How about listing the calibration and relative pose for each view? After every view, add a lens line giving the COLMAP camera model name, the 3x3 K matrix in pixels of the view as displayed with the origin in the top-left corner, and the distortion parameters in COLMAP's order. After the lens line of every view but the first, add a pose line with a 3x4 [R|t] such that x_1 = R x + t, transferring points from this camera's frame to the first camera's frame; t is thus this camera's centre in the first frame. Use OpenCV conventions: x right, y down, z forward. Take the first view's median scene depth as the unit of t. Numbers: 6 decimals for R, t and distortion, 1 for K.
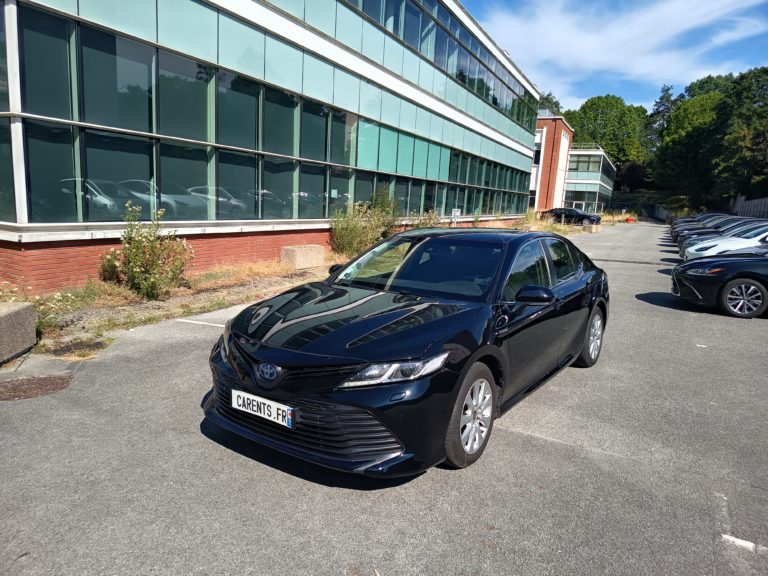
lens RADIAL K [[537.0, 0, 384.0], [0, 537.0, 288.0], [0, 0, 1]] dist [0.028443, -0.033903]
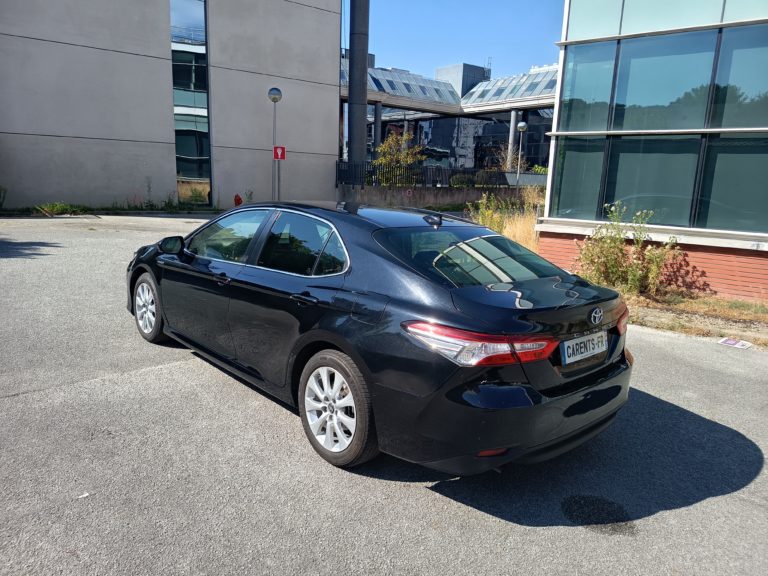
lens RADIAL K [[536.0, 0, 384.2], [0, 536.0, 273.0], [0, 0, 1]] dist [0.028437, -0.064102]
pose [[-0.199643, 0.106414, -0.974073, 0.077166], [-0.206494, 0.967192, 0.147985, -0.011465], [0.957864, 0.230684, -0.171120, 0.100363]]
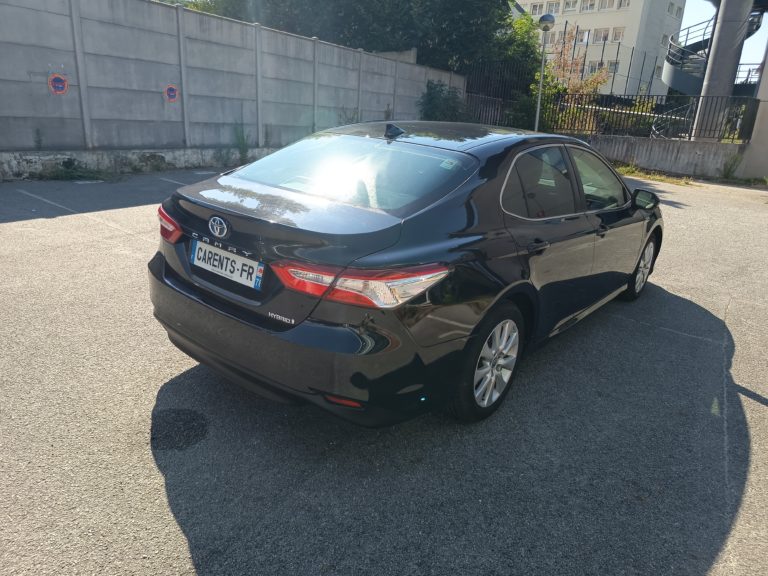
lens RADIAL K [[537.0, 0, 384.0], [0, 537.0, 288.0], [0, 0, 1]] dist [0.028443, -0.033903]
pose [[-0.992076, -0.121953, 0.030202, 0.020025], [-0.095502, 0.888197, 0.449427, -0.018711], [-0.081634, 0.442982, -0.892806, 0.142599]]
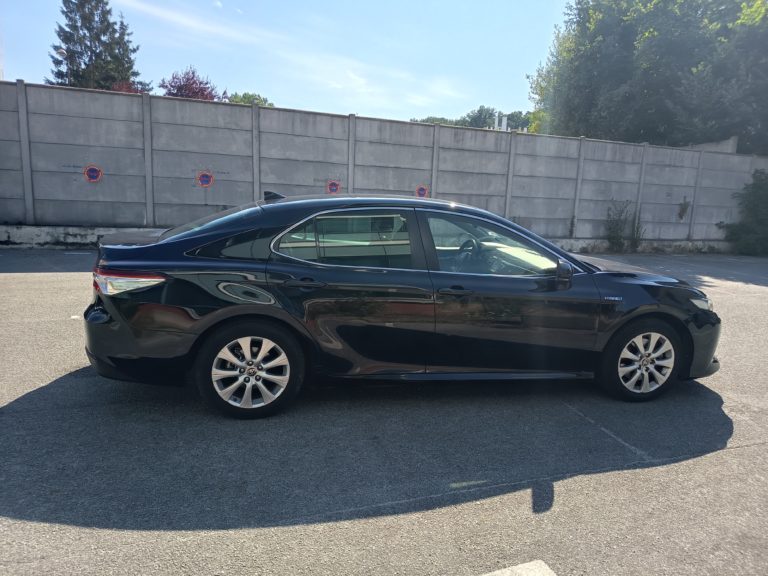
lens RADIAL K [[532.2, 0, 391.0], [0, 532.2, 288.7], [0, 0, 1]] dist [0.089575, -0.128108]
pose [[-0.732264, -0.189188, 0.654215, -0.031931], [0.028034, 0.951451, 0.306522, -0.018648], [-0.680444, 0.242796, -0.691409, 0.131345]]
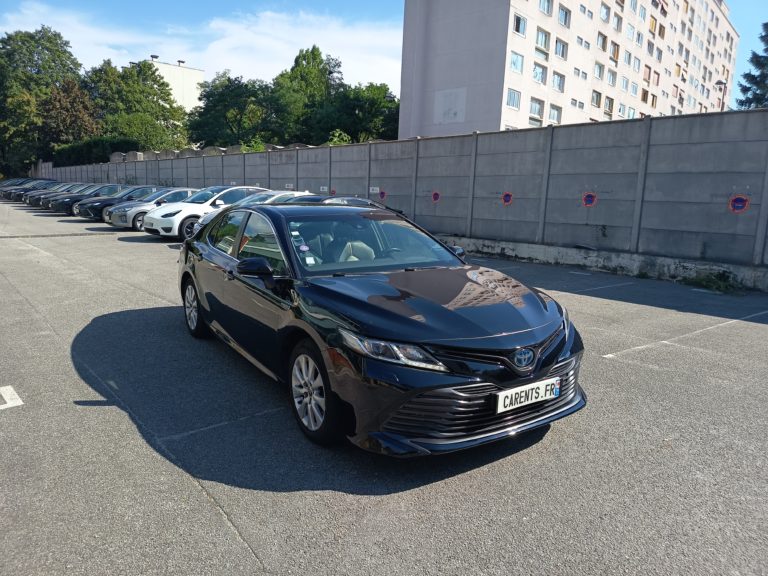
lens RADIAL K [[537.0, 0, 384.0], [0, 537.0, 288.0], [0, 0, 1]] dist [0.028443, -0.033903]
pose [[0.372084, -0.183906, 0.909798, -0.057377], [0.127752, 0.980994, 0.146050, -0.006971], [-0.919365, 0.061886, 0.388507, 0.041503]]
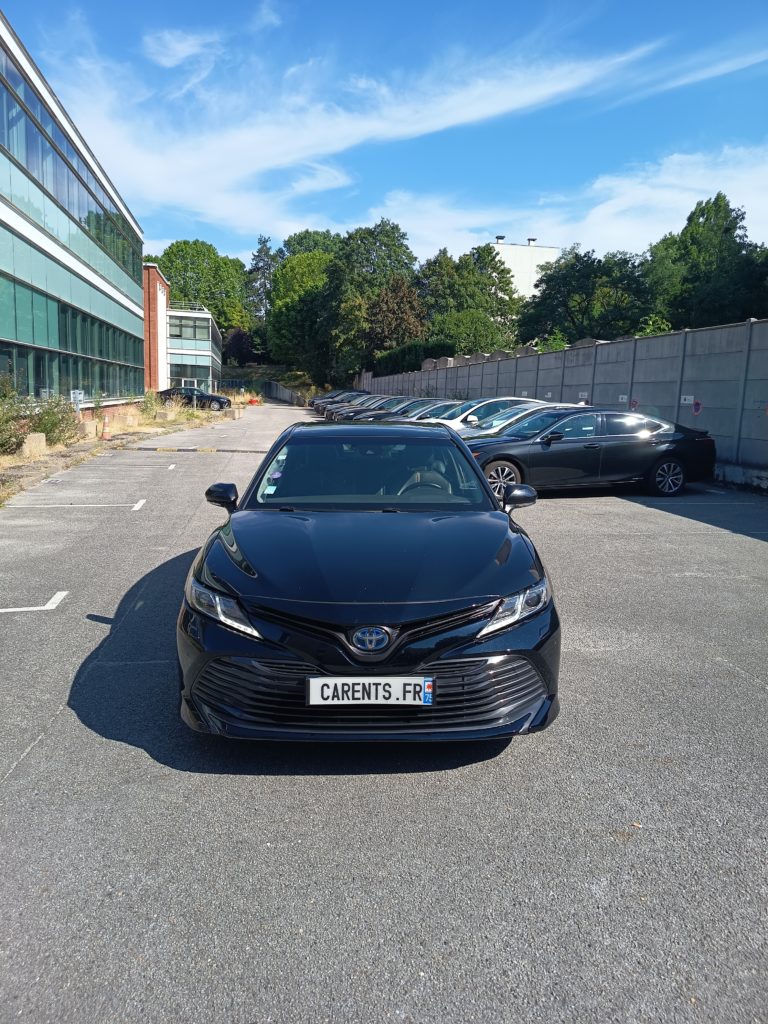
lens RADIAL K [[697.1, 0, 387.2], [0, 697.1, 537.2], [0, 0, 1]] dist [0.062143, -0.105931]
pose [[0.803345, -0.135626, 0.579863, -0.034737], [0.098229, 0.990561, 0.095598, -0.002994], [-0.587356, -0.019839, 0.809086, 0.012398]]
